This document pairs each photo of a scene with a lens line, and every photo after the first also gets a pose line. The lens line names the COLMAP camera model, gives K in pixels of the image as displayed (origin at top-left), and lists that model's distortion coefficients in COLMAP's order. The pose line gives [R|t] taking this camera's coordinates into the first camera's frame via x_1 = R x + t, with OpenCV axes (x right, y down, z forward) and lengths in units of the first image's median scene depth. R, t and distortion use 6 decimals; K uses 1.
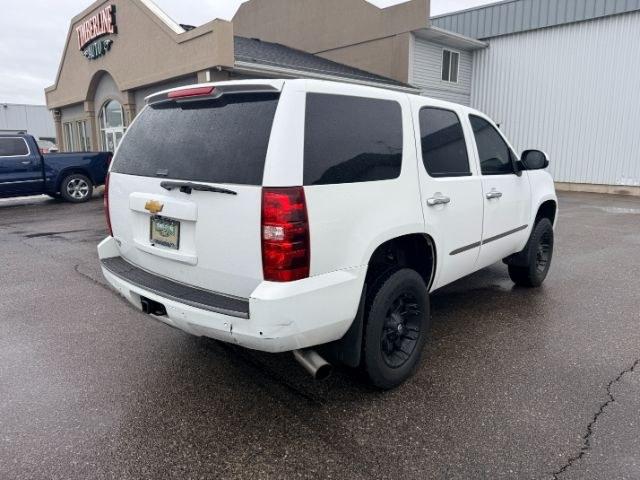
lens RADIAL K [[462.0, 0, 347.1], [0, 462.0, 241.0], [0, 0, 1]] dist [-0.000699, -0.000447]
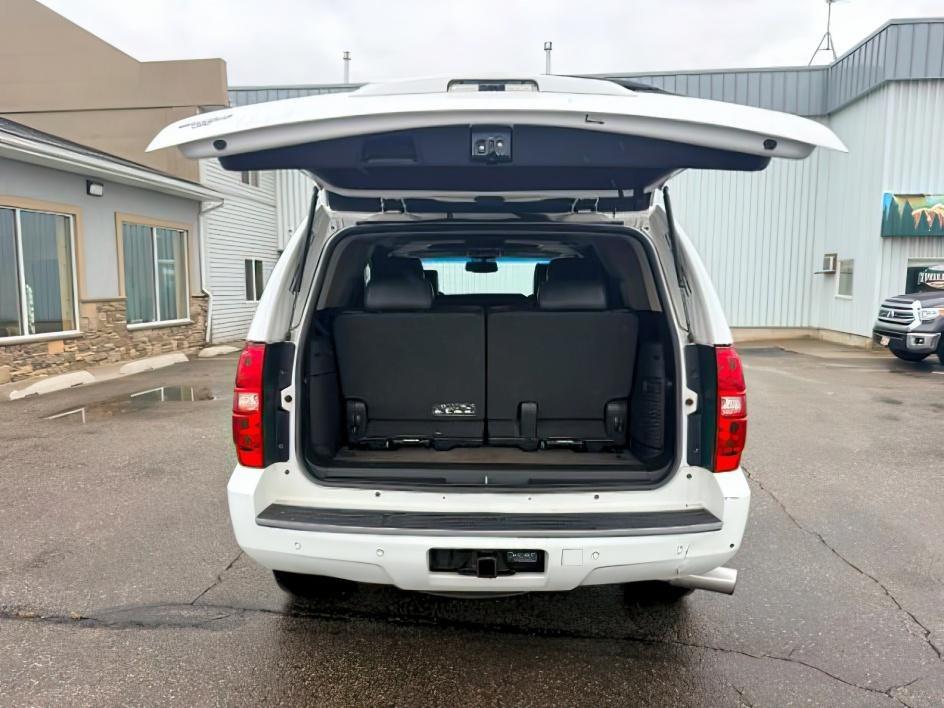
lens RADIAL K [[663.0, 0, 473.2], [0, 663.0, 358.5], [0, 0, 1]] dist [0.040463, -0.053053]
pose [[0.769687, -0.075329, 0.633961, -0.747516], [0.126520, 0.991317, -0.035816, -0.068751], [-0.625759, 0.107776, 0.772535, 0.269764]]
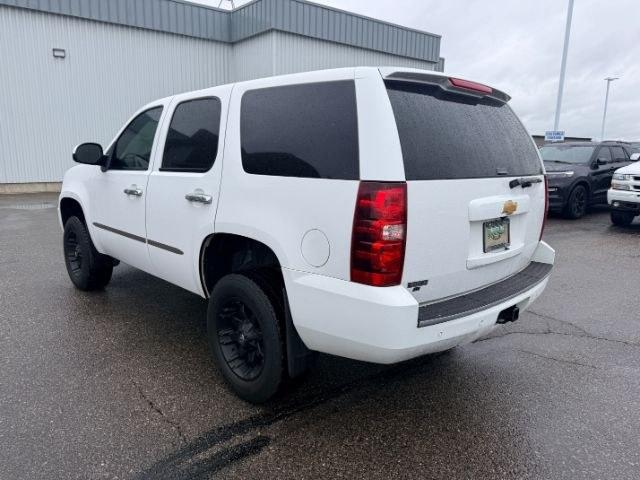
lens RADIAL K [[449.5, 0, 320.8], [0, 449.5, 243.0], [0, 0, 1]] dist [0.040463, -0.053053]
pose [[0.122566, -0.194677, 0.973180, -1.052131], [0.181656, 0.968408, 0.170844, -0.177097], [-0.975694, 0.155844, 0.154058, 0.957322]]
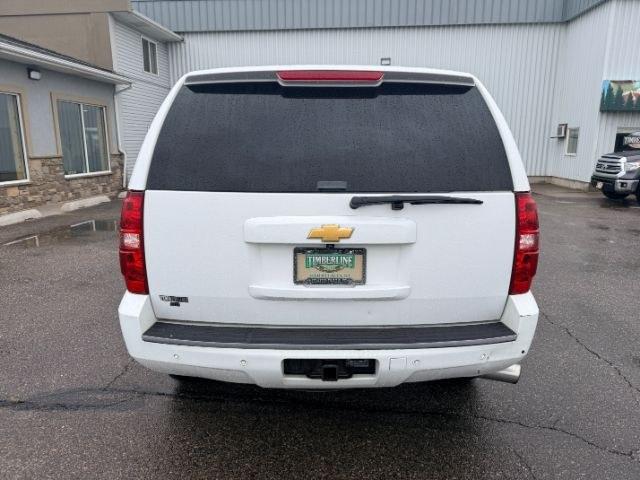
lens RADIAL K [[449.5, 0, 320.8], [0, 449.5, 243.0], [0, 0, 1]] dist [0.040463, -0.053053]
pose [[0.757627, -0.142140, 0.637022, -0.676173], [0.130428, 0.989284, 0.065620, -0.082083], [-0.639523, 0.033370, 0.768048, 0.365417]]
